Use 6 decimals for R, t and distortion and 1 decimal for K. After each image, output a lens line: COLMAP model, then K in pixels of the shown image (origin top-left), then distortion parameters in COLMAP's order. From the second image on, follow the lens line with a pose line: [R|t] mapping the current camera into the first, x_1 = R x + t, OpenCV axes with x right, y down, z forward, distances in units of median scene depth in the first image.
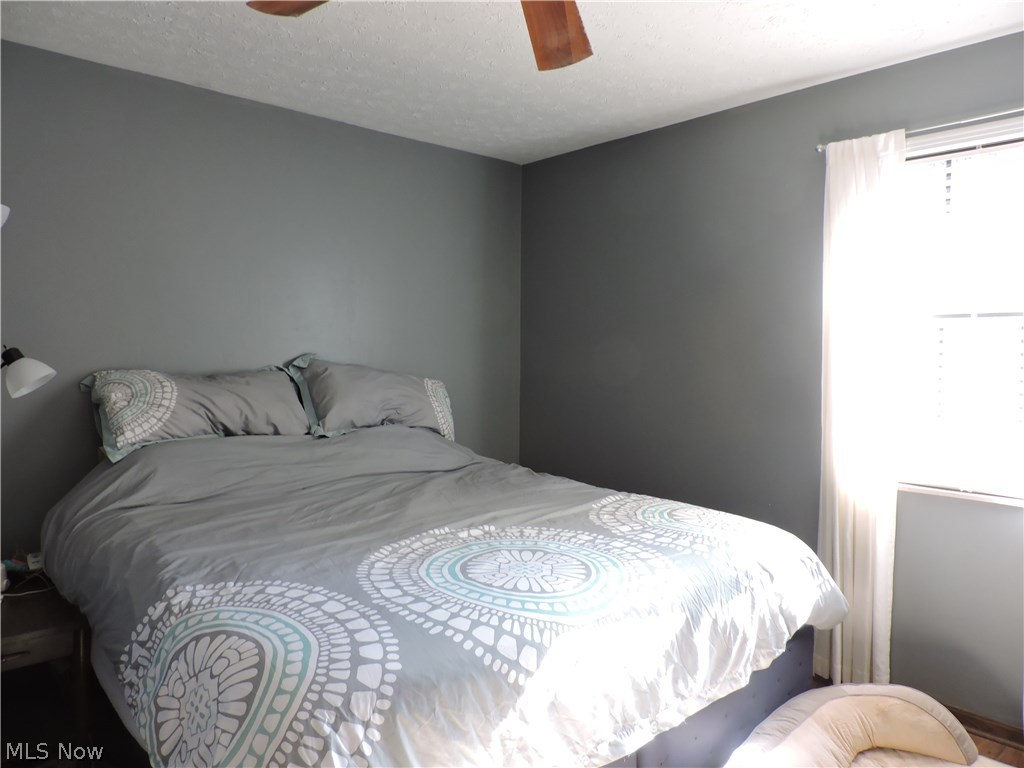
lens RADIAL K [[731.7, 0, 512.4], [0, 731.7, 386.9], [0, 0, 1]] dist [-0.024976, 0.019820]
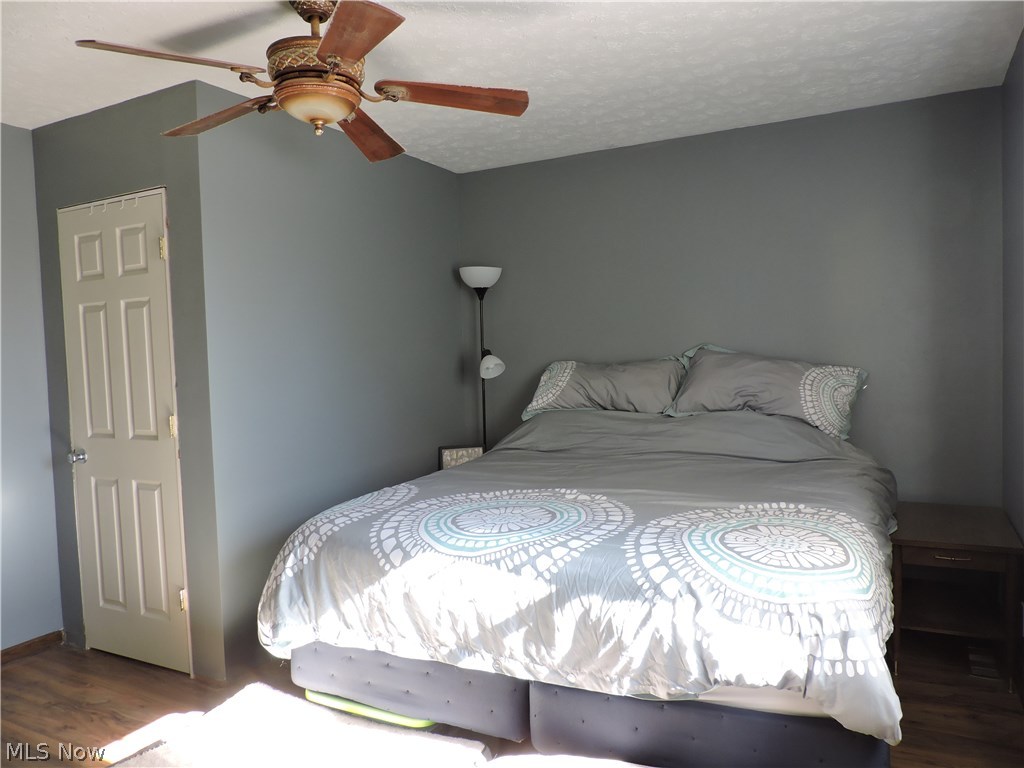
lens RADIAL K [[731.7, 0, 513.3], [0, 731.7, 380.7], [0, 0, 1]] dist [-0.024976, 0.019820]
pose [[0.331505, 0.018208, -0.943278, 1.218262], [-0.005847, 0.999834, 0.017244, -0.012416], [0.943435, -0.000201, 0.331556, 0.591376]]
